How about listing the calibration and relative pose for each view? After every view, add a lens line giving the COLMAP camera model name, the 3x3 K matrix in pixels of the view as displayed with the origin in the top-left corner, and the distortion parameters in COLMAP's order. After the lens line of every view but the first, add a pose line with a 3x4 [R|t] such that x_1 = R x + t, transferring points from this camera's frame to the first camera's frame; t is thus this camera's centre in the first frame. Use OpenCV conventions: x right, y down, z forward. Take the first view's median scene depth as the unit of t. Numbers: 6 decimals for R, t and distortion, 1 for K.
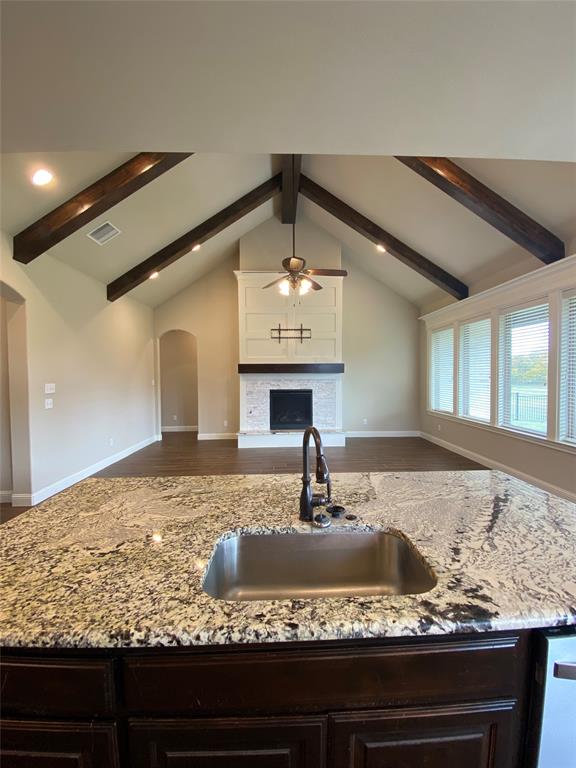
lens RADIAL K [[314.4, 0, 292.1], [0, 314.4, 382.1], [0, 0, 1]] dist [0.019125, -0.019026]
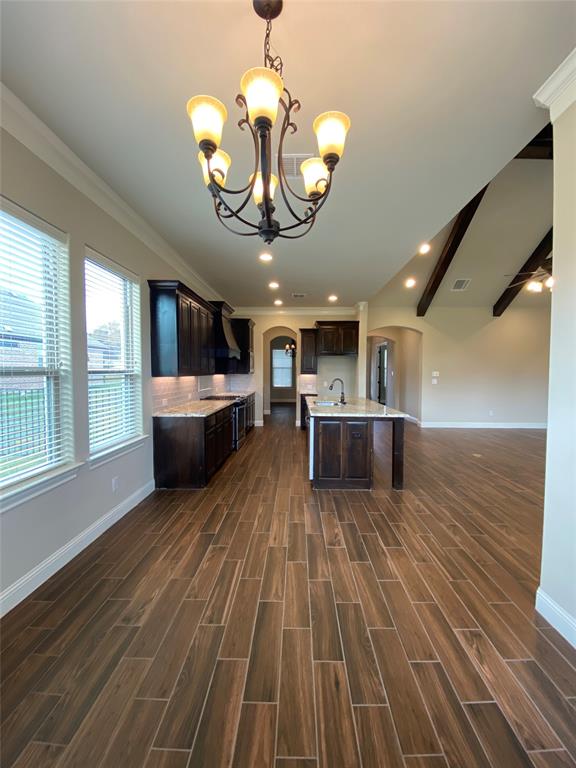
lens RADIAL K [[314.4, 0, 292.1], [0, 314.4, 382.1], [0, 0, 1]] dist [0.019125, -0.019026]
pose [[-0.050811, 0.045954, -0.997650, 3.233457], [-0.027052, 0.998511, 0.047371, 0.003523], [0.998342, 0.029395, -0.049492, 0.496397]]
